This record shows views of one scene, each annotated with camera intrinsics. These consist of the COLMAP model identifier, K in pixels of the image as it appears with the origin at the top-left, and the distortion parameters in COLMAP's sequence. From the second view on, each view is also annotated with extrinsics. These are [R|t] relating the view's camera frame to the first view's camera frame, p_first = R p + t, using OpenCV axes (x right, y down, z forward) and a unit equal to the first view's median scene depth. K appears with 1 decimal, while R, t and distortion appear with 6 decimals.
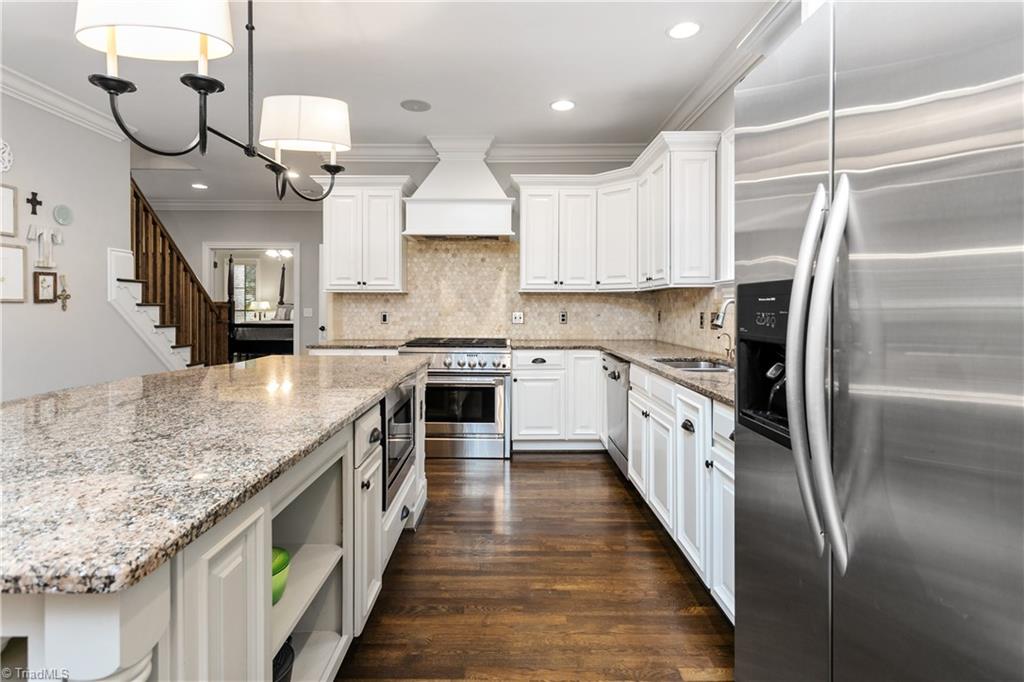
lens RADIAL K [[495.5, 0, 512.2], [0, 495.5, 312.9], [0, 0, 1]] dist [-0.004175, 0.001821]
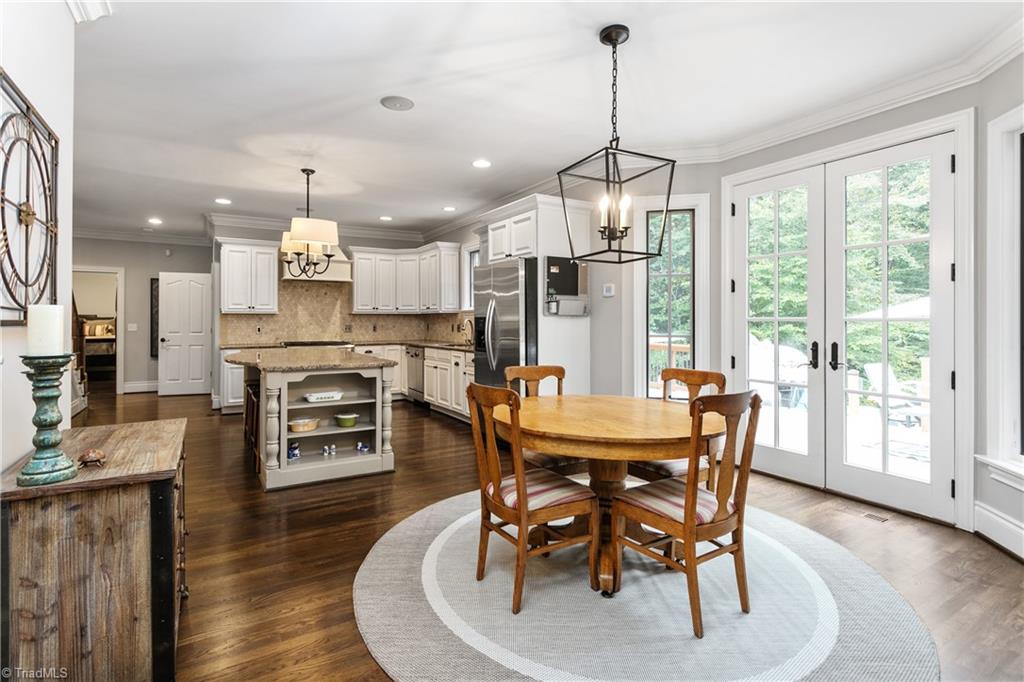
lens RADIAL K [[495.5, 0, 505.7], [0, 495.5, 332.2], [0, 0, 1]] dist [-0.004175, 0.001821]
pose [[0.863183, -0.016814, 0.504611, -0.395542], [0.010716, 0.999830, 0.014985, 0.002628], [-0.504777, -0.007527, 0.863217, -0.756796]]
